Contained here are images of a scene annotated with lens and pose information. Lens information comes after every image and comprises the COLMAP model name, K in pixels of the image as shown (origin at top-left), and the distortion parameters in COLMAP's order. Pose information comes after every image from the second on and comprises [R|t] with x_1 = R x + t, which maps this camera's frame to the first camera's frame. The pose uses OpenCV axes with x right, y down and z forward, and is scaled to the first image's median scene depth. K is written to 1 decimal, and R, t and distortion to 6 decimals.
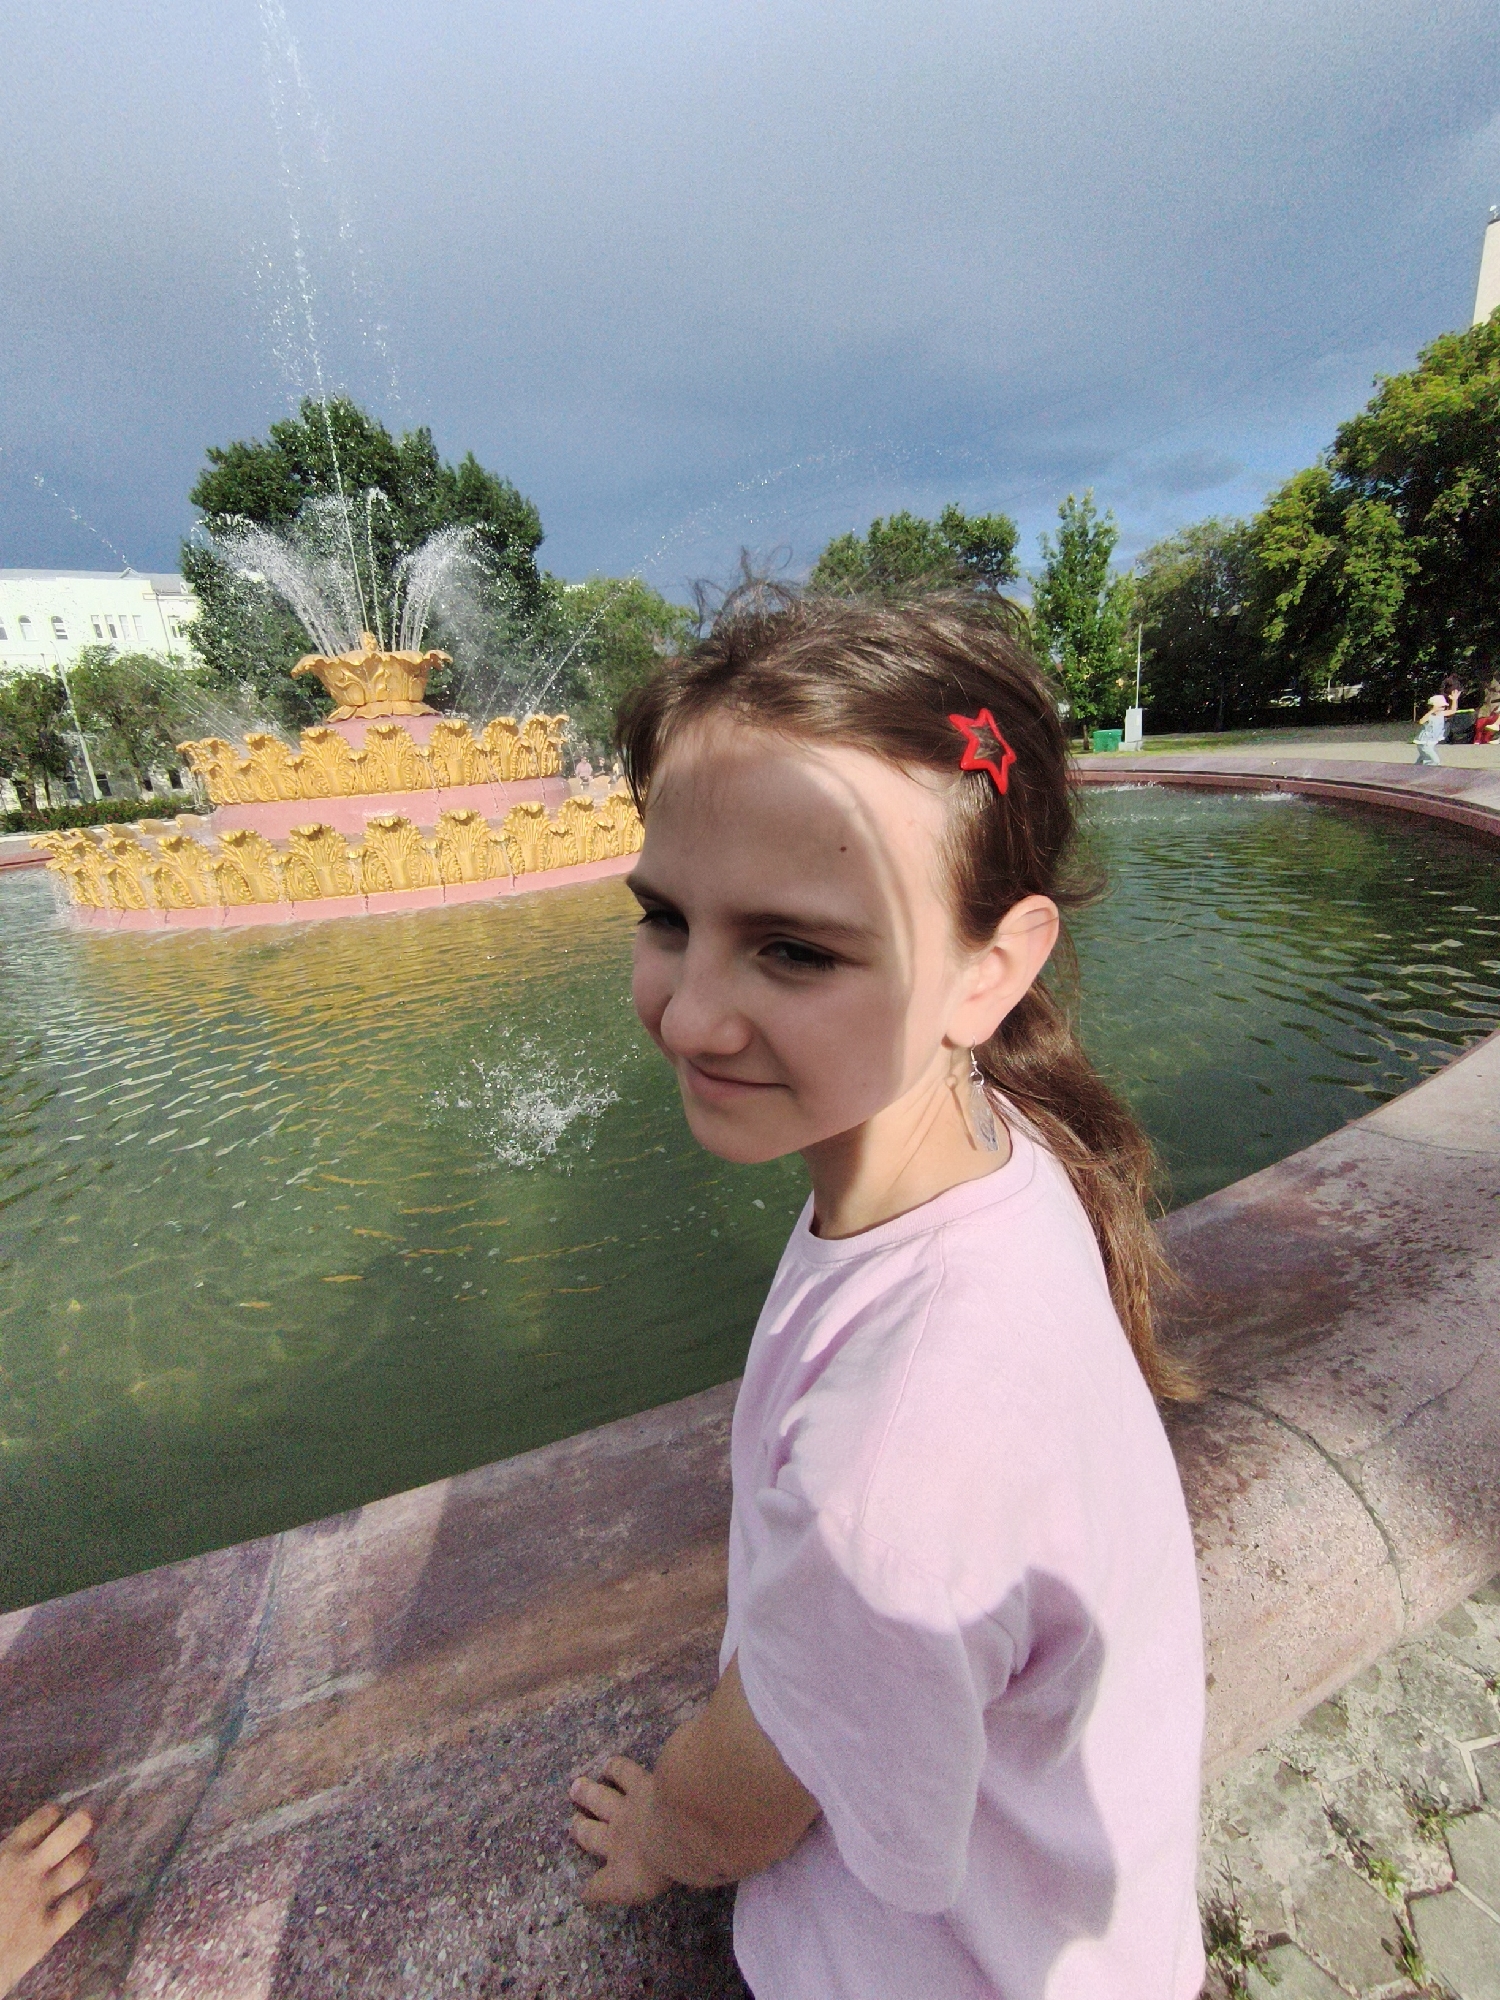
lens RADIAL K [[881.5, 0, 745.4], [0, 881.5, 997.5], [0, 0, 1]] dist [0.003702, 0.003162]
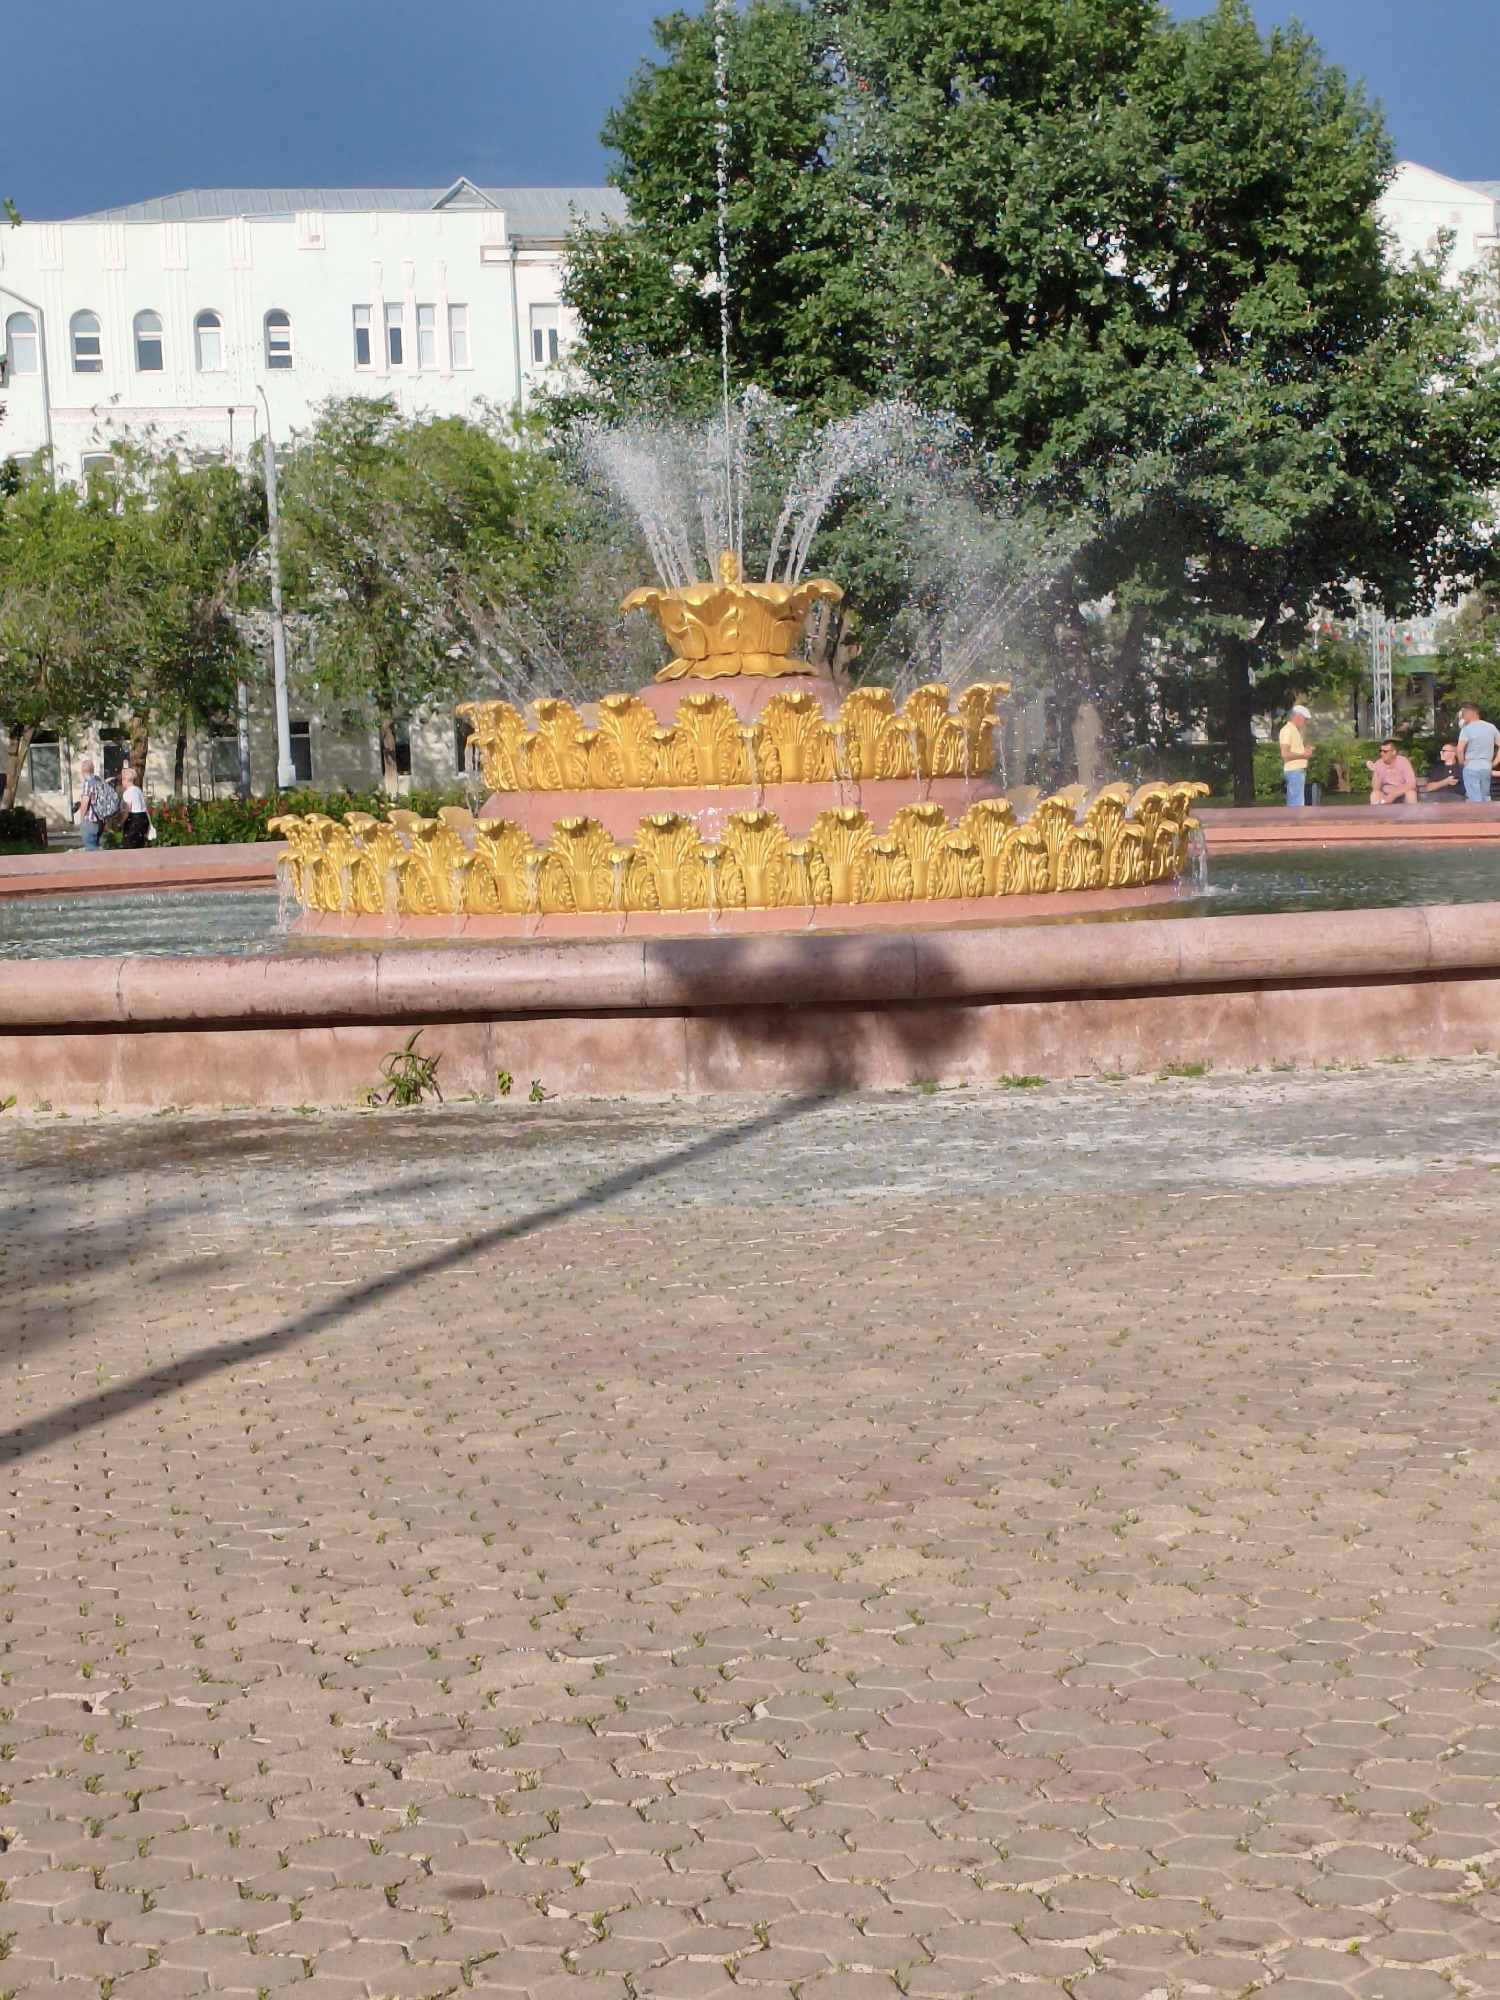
lens RADIAL K [[3391.5, 0, 743.4], [0, 3391.5, 1009.4], [0, 0, 1]] dist [0.169792, 0.000000]
pose [[0.885165, 0.083202, -0.457777, 0.236240], [-0.164506, 0.976297, -0.140647, 0.084657], [0.435224, 0.199803, 0.877872, -0.354857]]
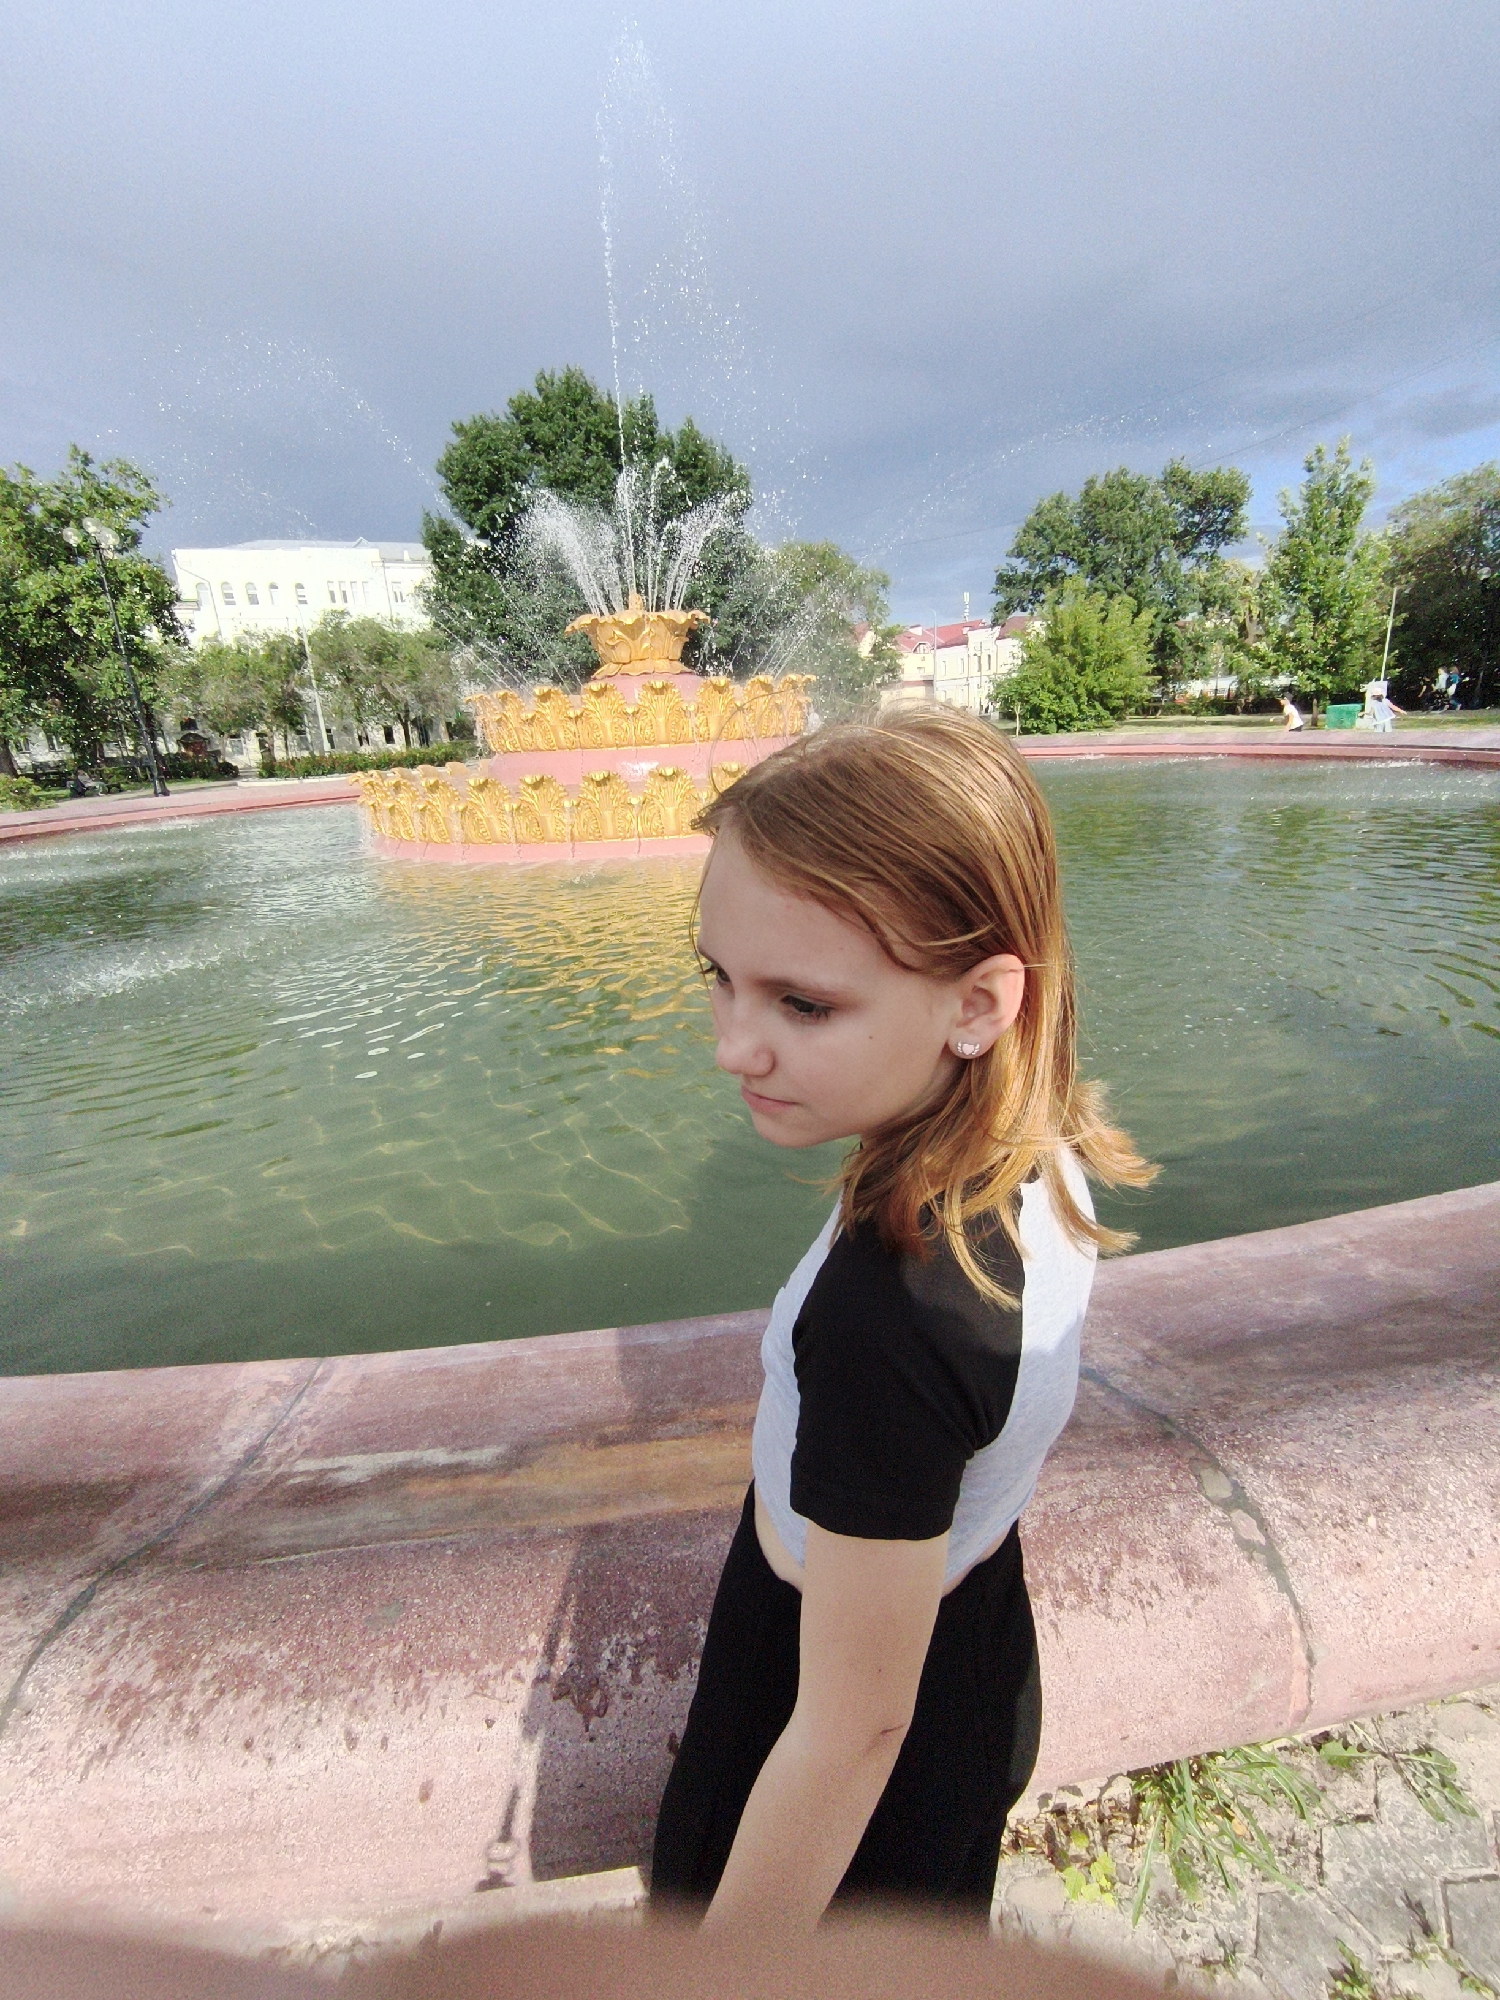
lens RADIAL K [[881.5, 0, 755.7], [0, 881.5, 994.9], [0, 0, 1]] dist [0.003702, 0.003162]
pose [[0.984740, 0.072509, -0.158210, -0.025104], [-0.067729, 0.997075, 0.035405, 0.006063], [0.160315, -0.024149, 0.986771, -0.010470]]
